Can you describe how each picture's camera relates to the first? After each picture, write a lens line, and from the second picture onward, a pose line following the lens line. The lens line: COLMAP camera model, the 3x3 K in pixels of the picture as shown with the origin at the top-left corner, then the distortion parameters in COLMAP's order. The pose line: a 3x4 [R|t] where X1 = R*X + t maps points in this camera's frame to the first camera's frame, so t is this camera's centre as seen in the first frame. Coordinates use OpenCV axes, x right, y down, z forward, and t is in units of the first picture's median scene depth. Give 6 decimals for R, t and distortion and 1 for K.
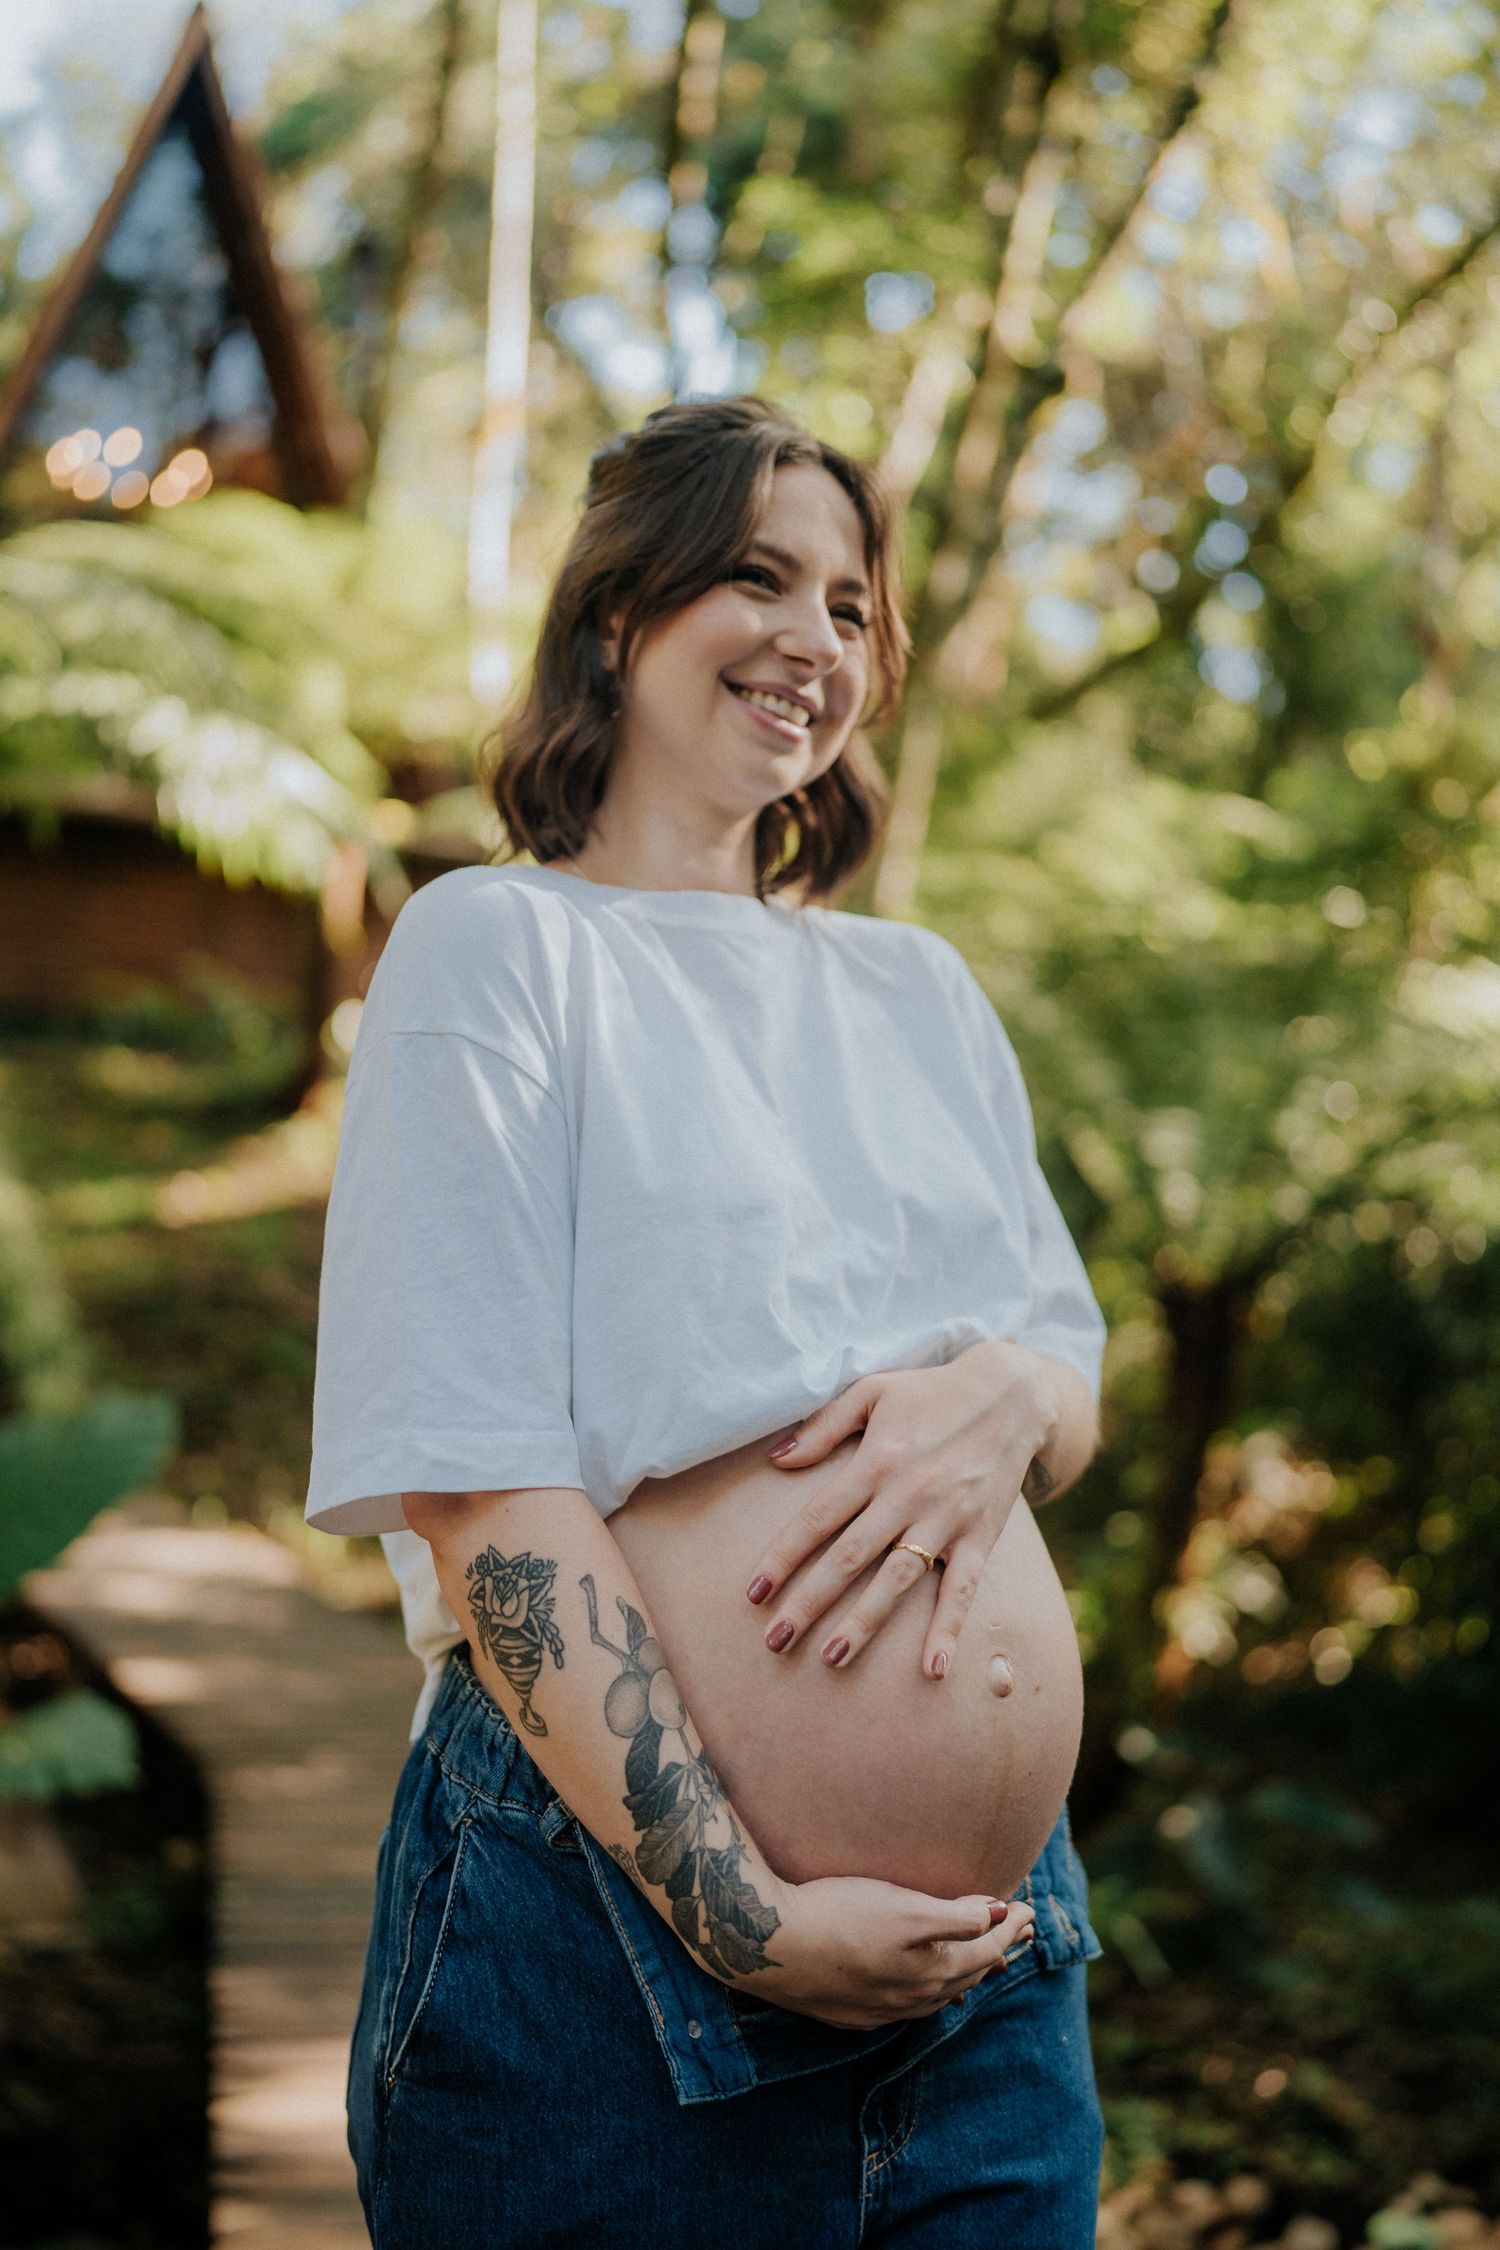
lens RADIAL K [[2267.5, 0, 755.7], [0, 2267.5, 1108.2], [0, 0, 1]] dist [-0.012403, 0.184115]
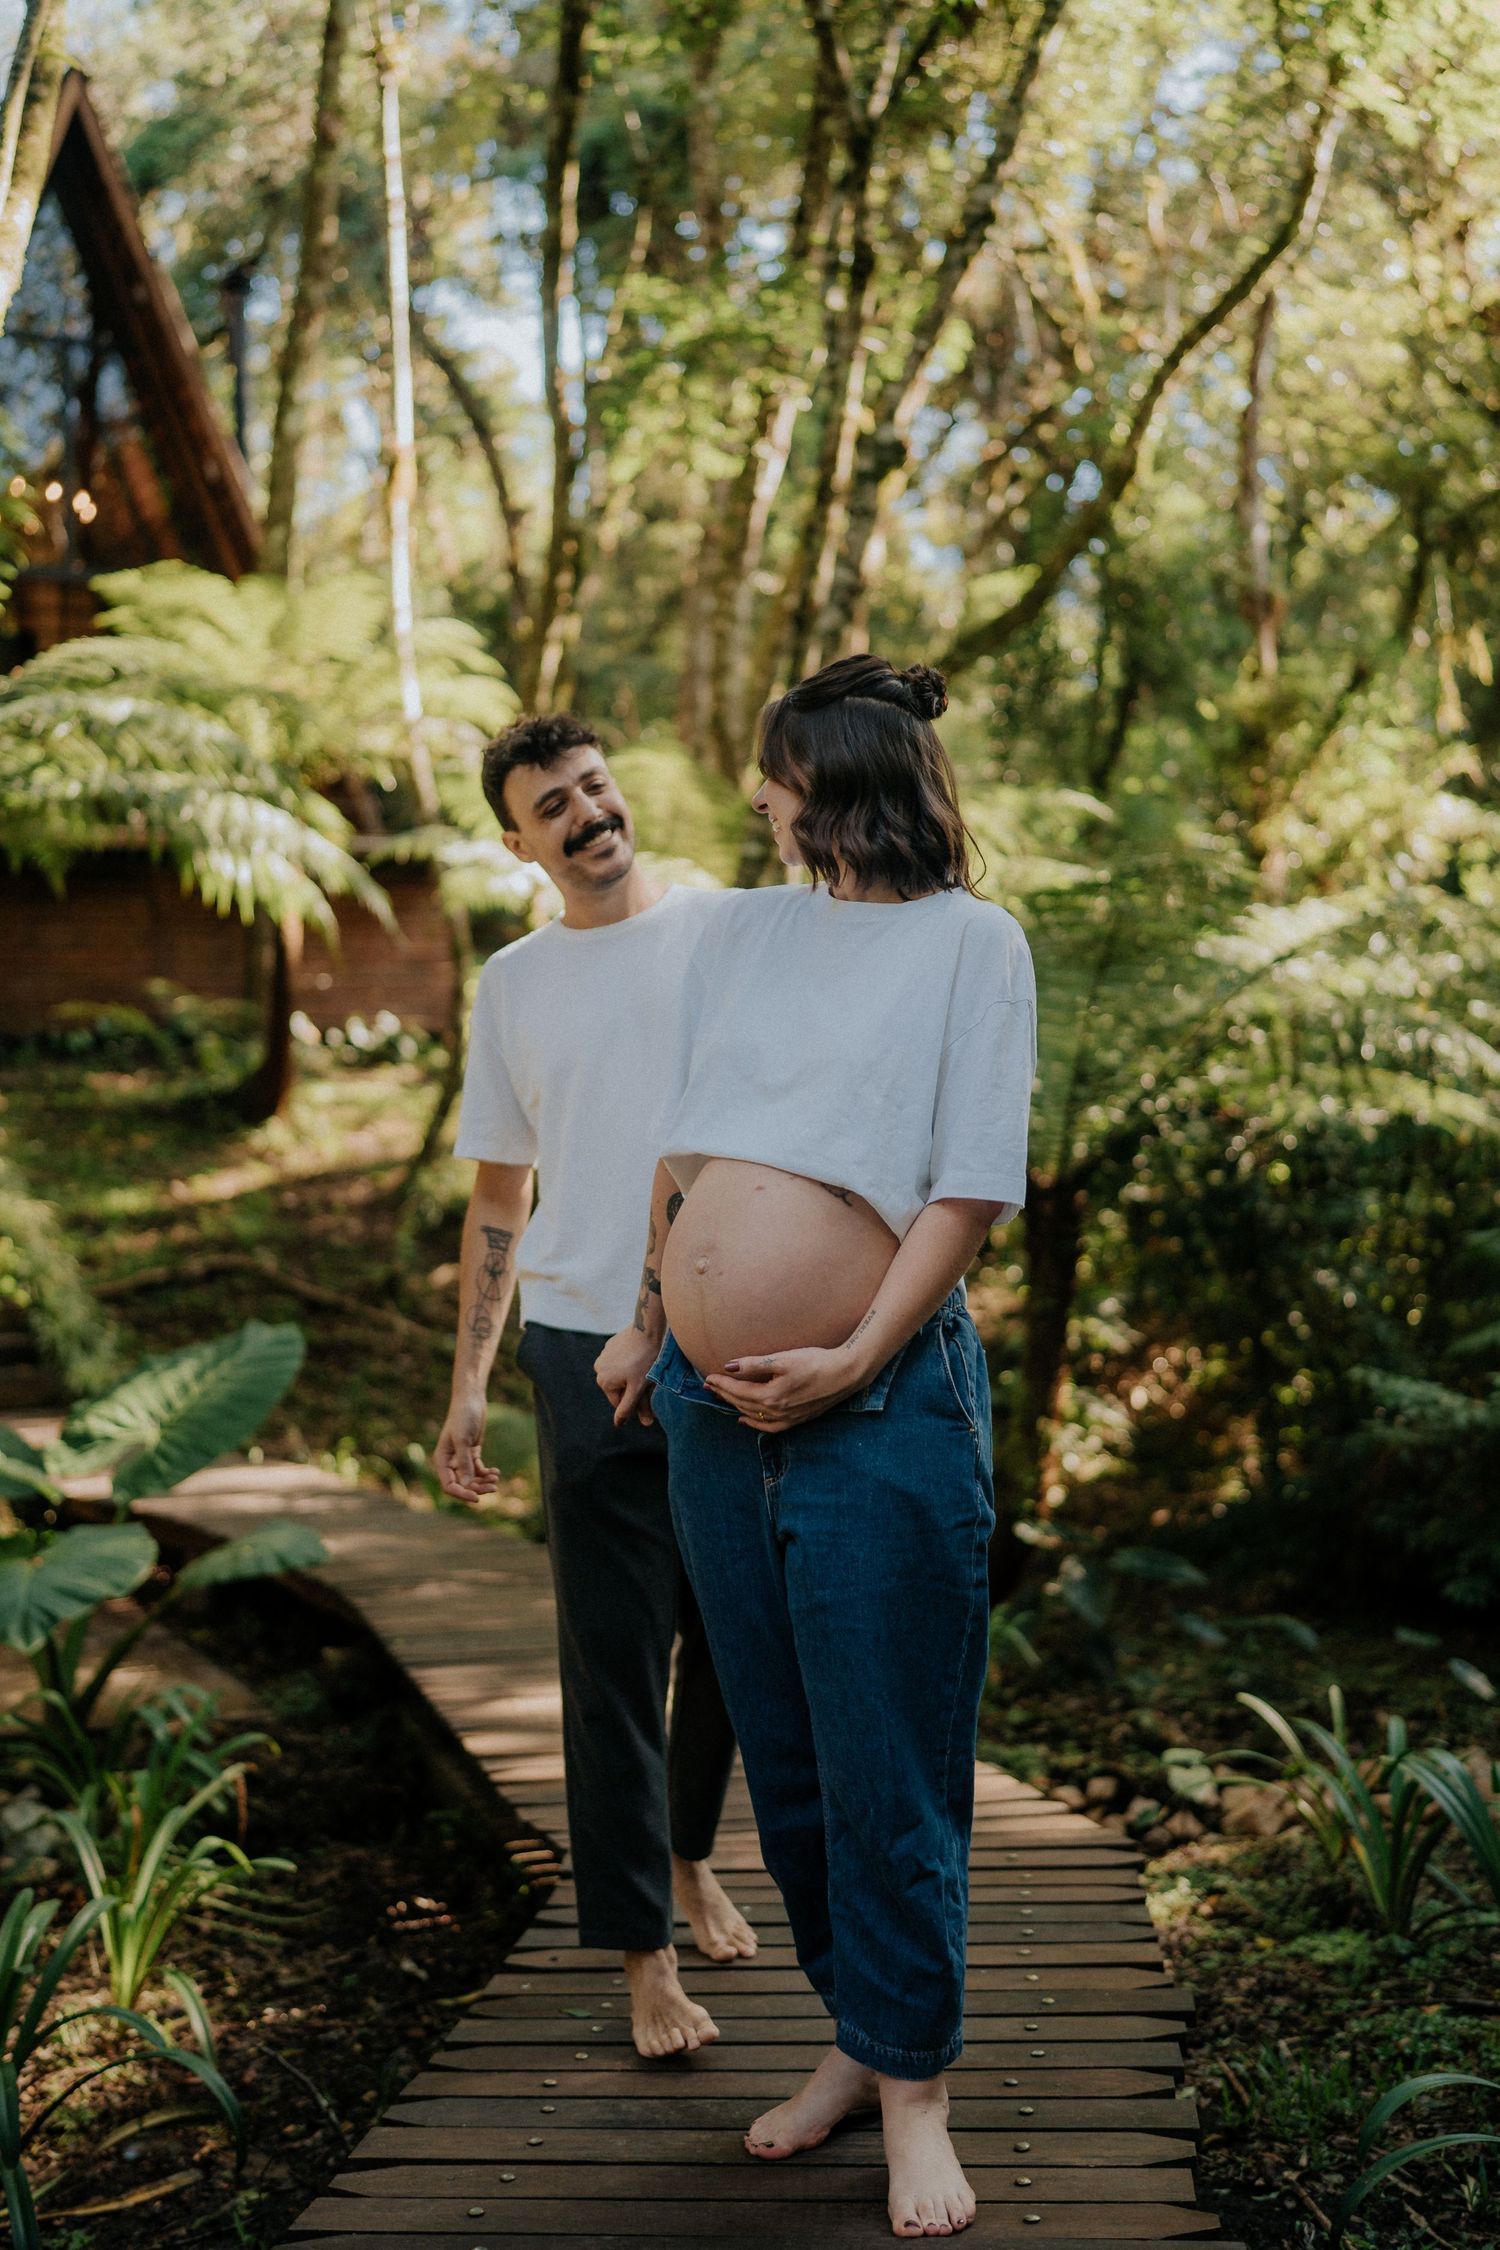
lens RADIAL K [[2267.5, 0, 755.7], [0, 2267.5, 1108.2], [0, 0, 1]] dist [-0.012403, 0.184115]
pose [[0.996554, -0.071346, 0.042298, -0.010990], [0.070624, 0.997335, 0.018319, -0.002594], [-0.043492, -0.015269, 0.998937, -0.124173]]
